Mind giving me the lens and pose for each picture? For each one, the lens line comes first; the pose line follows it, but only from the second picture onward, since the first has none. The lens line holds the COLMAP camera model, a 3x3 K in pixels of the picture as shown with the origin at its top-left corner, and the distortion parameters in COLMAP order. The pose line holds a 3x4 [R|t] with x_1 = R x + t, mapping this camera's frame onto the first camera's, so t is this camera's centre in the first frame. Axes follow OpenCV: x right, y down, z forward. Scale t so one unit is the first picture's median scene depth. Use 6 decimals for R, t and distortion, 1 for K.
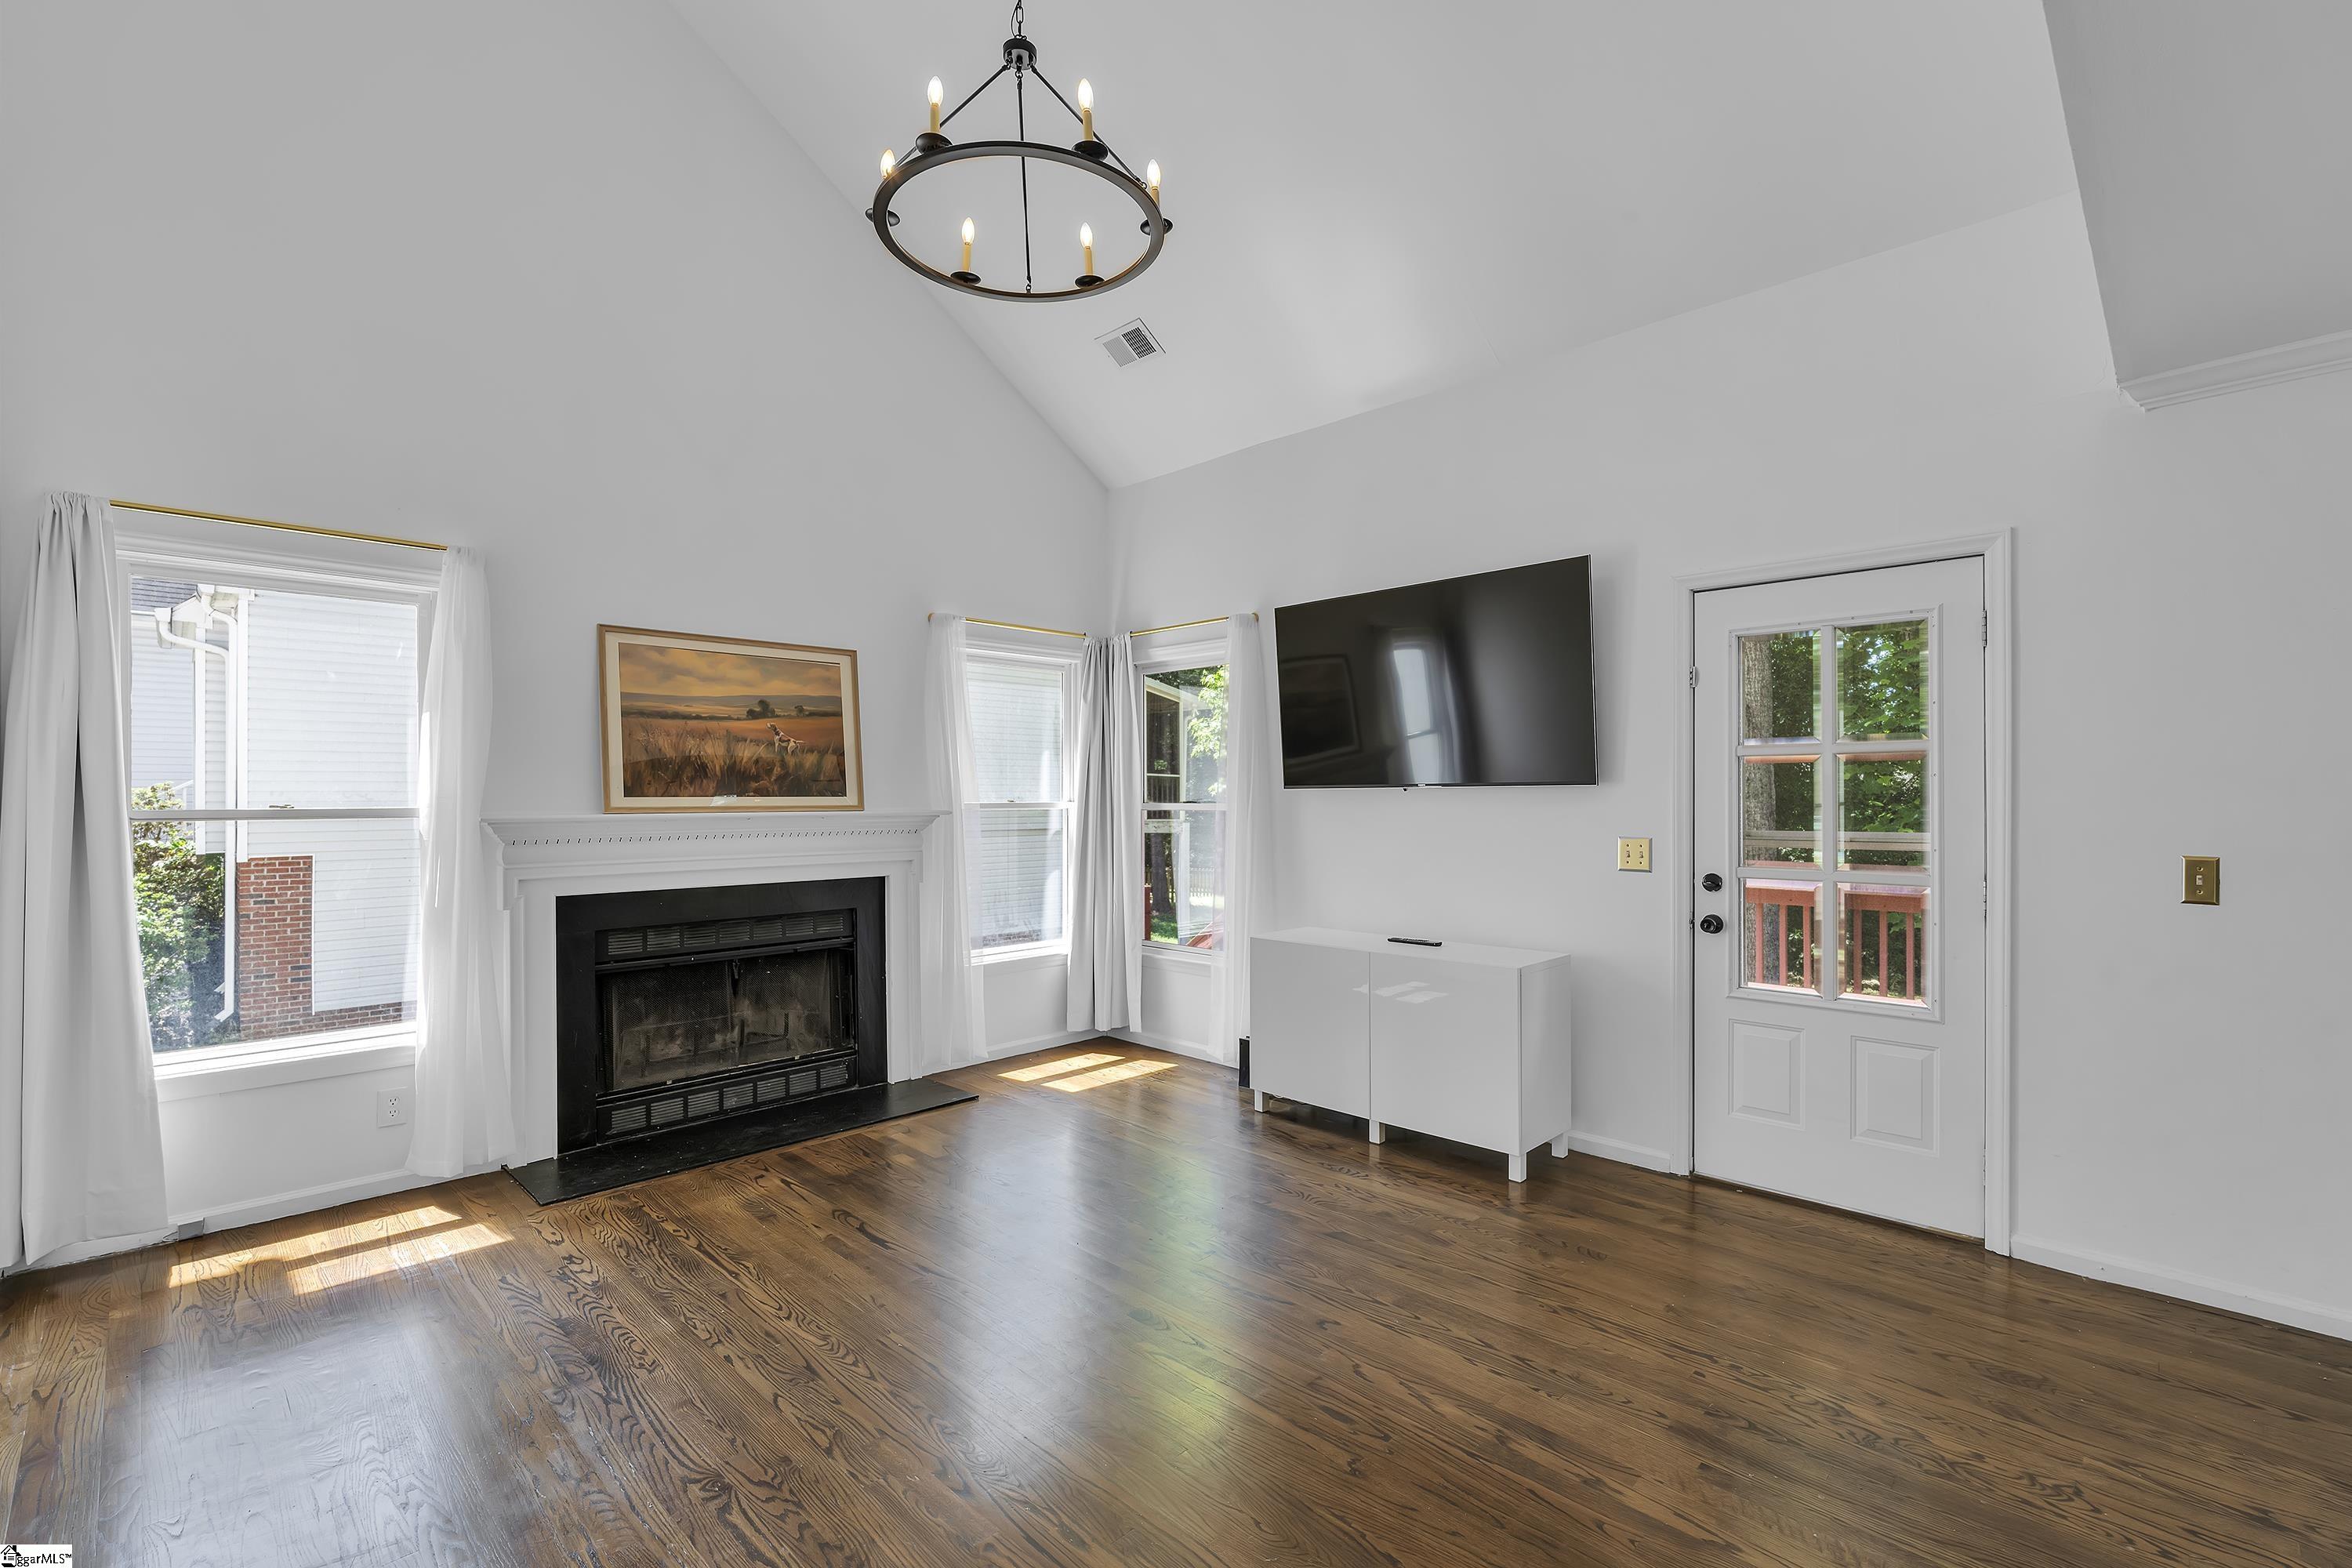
lens RADIAL K [[1034.2, 0, 1179.1], [0, 1034.2, 793.1], [0, 0, 1]] dist [-0.010684, -0.000556]
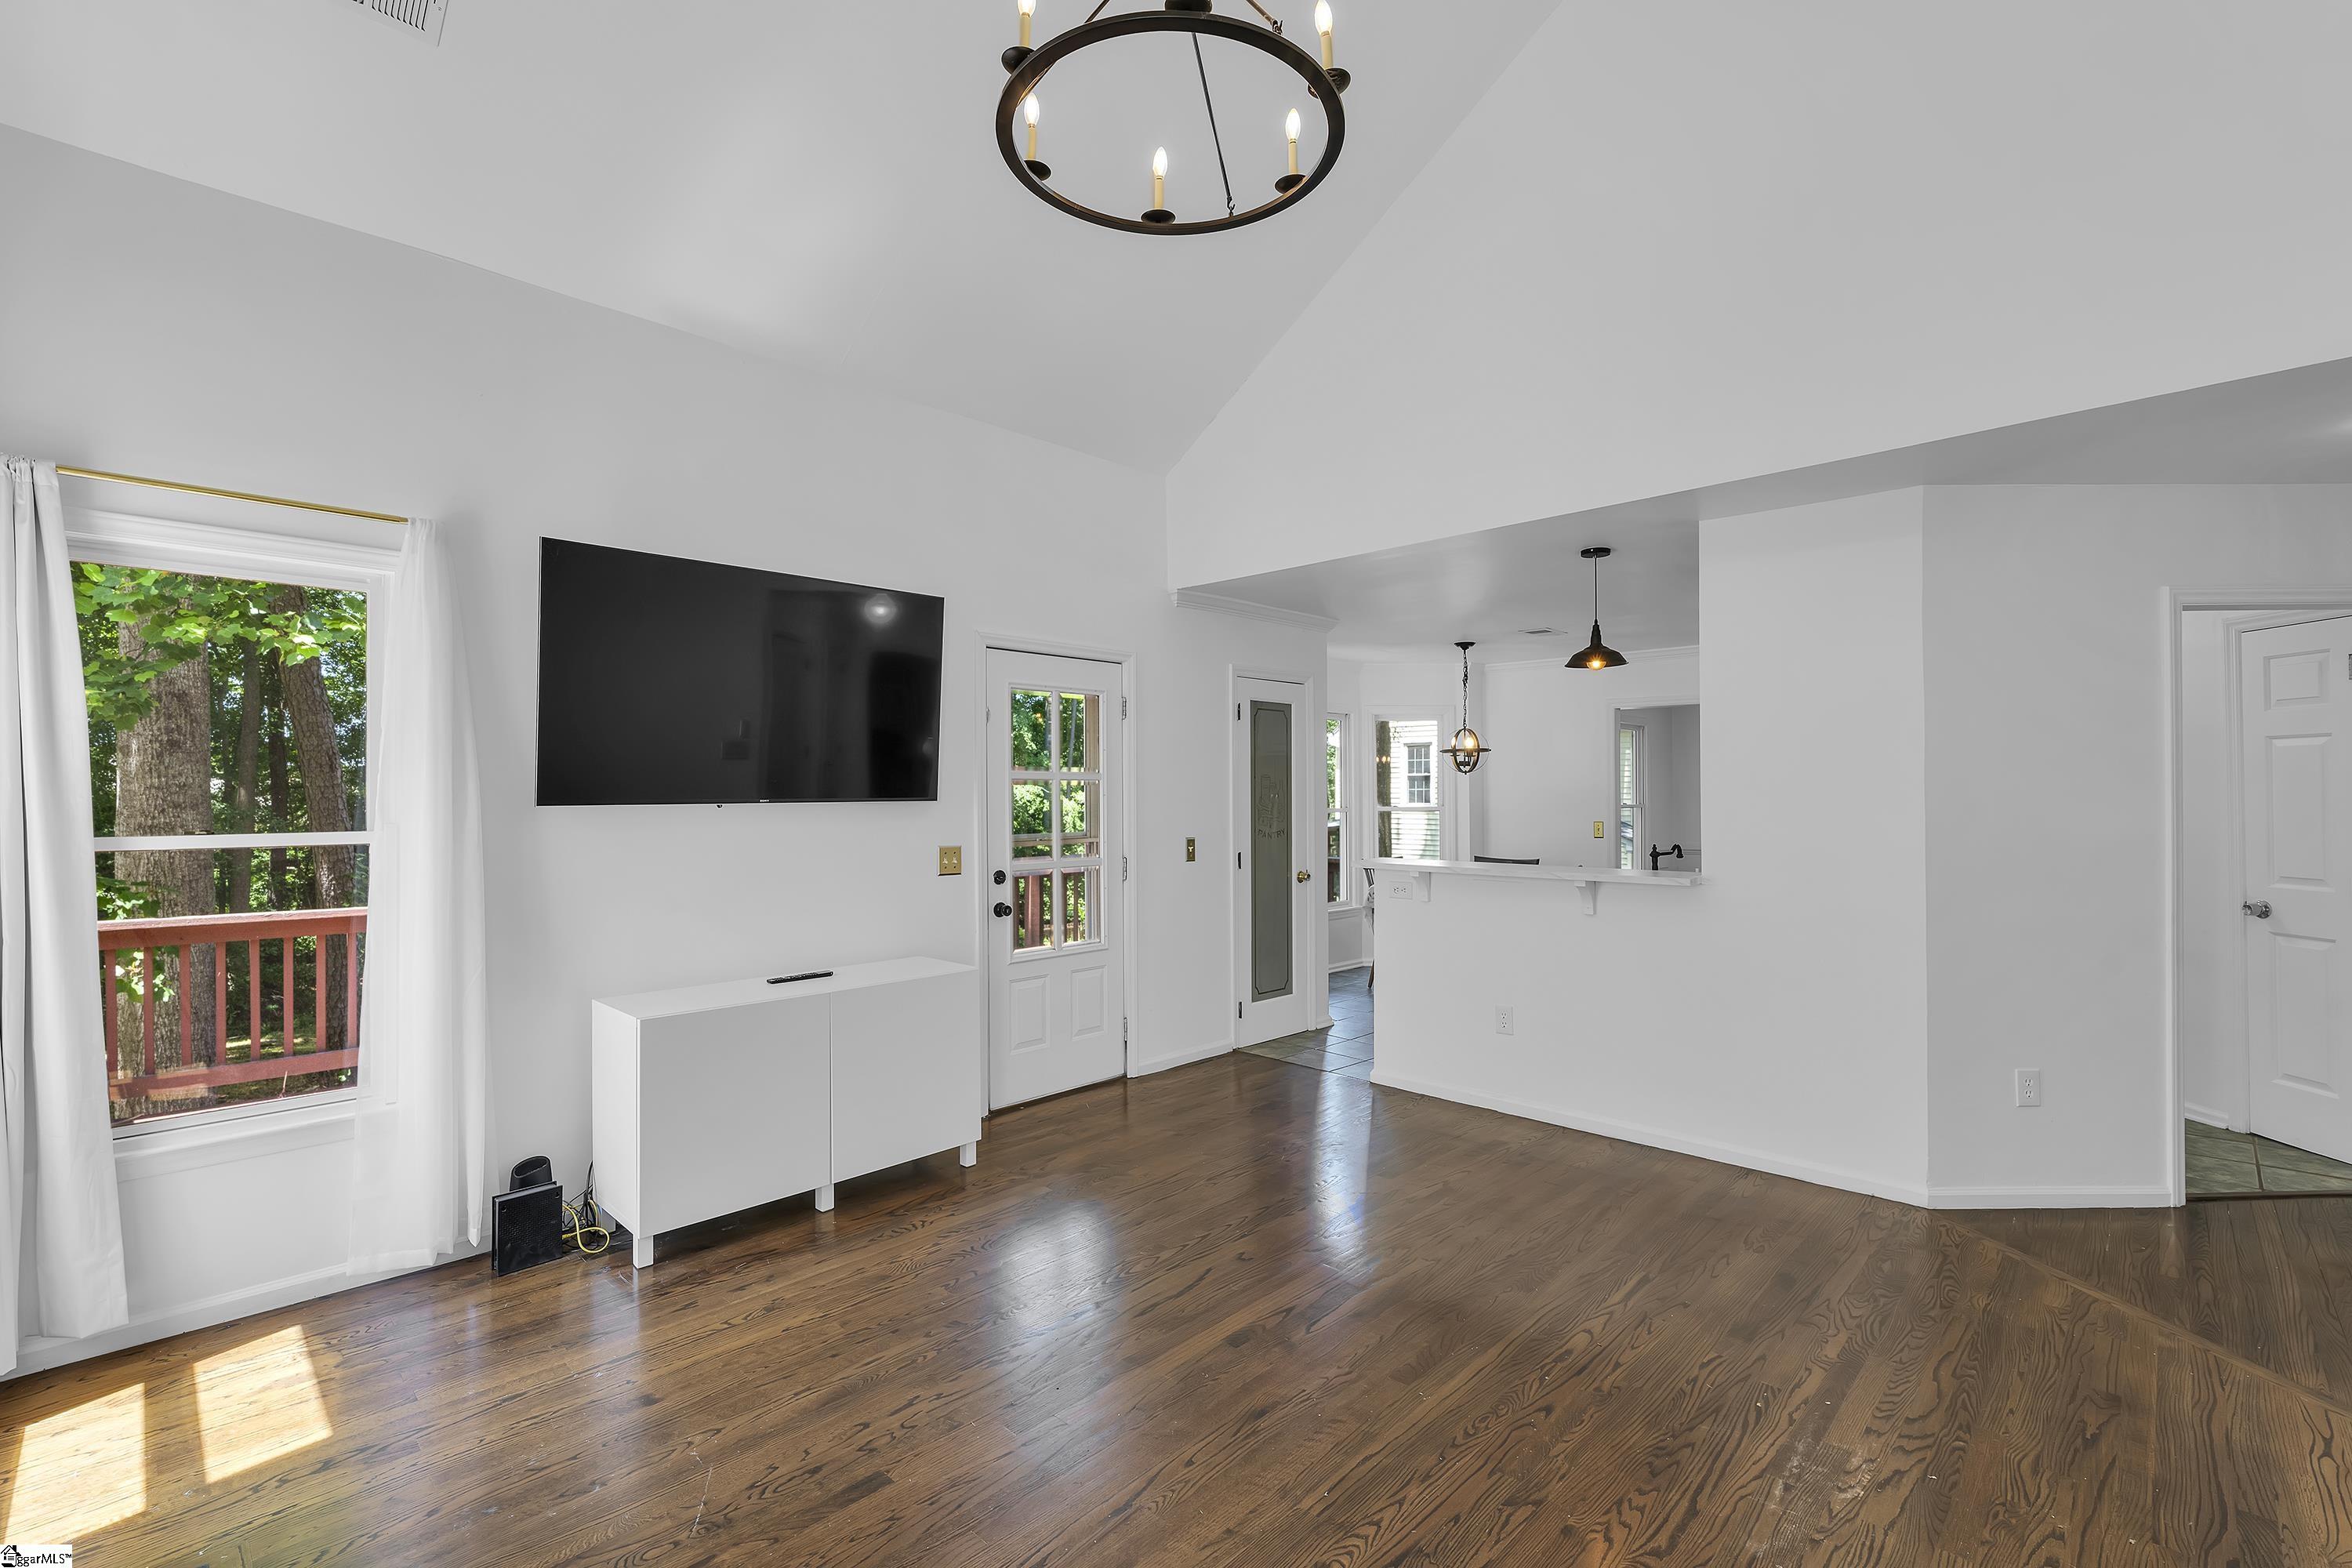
lens RADIAL K [[1034.2, 0, 1172.3], [0, 1034.2, 784.0], [0, 0, 1]] dist [-0.010684, -0.000556]
pose [[-0.010967, 0.015106, 0.999826, -0.712951], [0.002042, 0.999884, -0.015085, -0.009355], [-0.999938, 0.001877, -0.010996, 0.737213]]
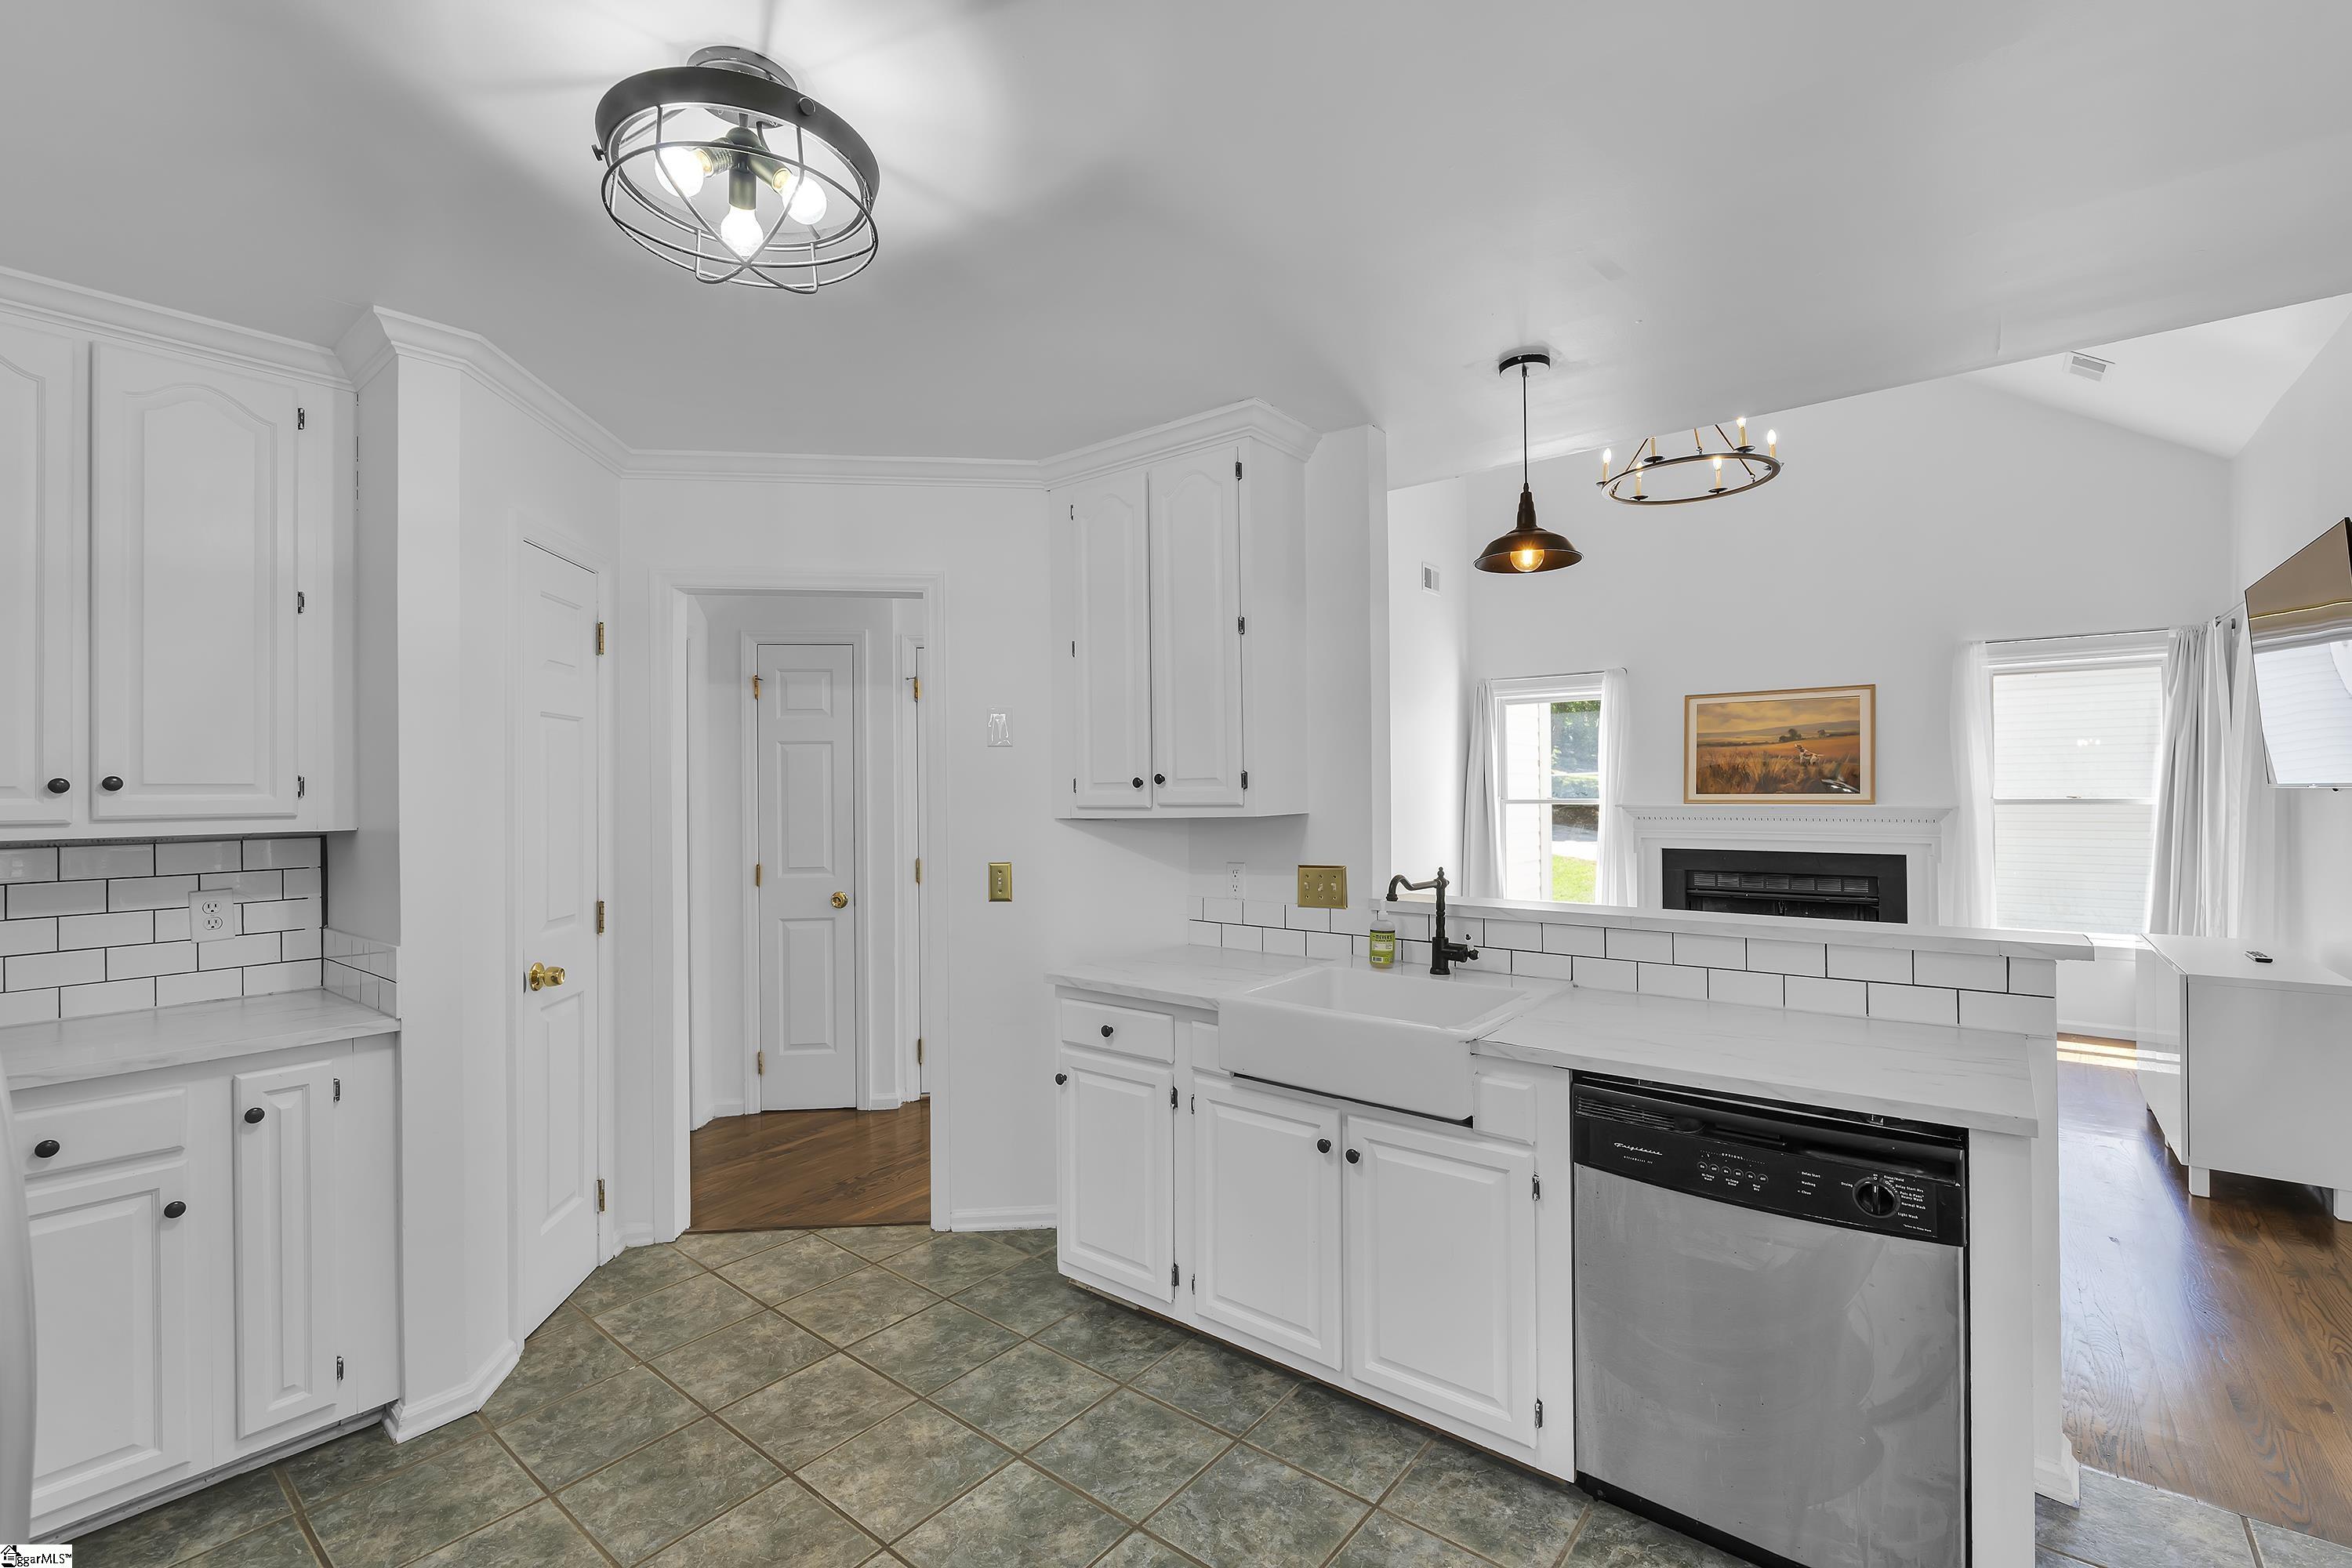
lens RADIAL K [[1034.2, 0, 1172.6], [0, 1034.2, 787.7], [0, 0, 1]] dist [-0.010684, -0.000556]
pose [[0.110025, 0.003543, -0.993922, 1.011080], [0.012607, 0.999908, 0.004960, -0.024703], [0.993849, -0.013076, 0.109971, -0.058724]]
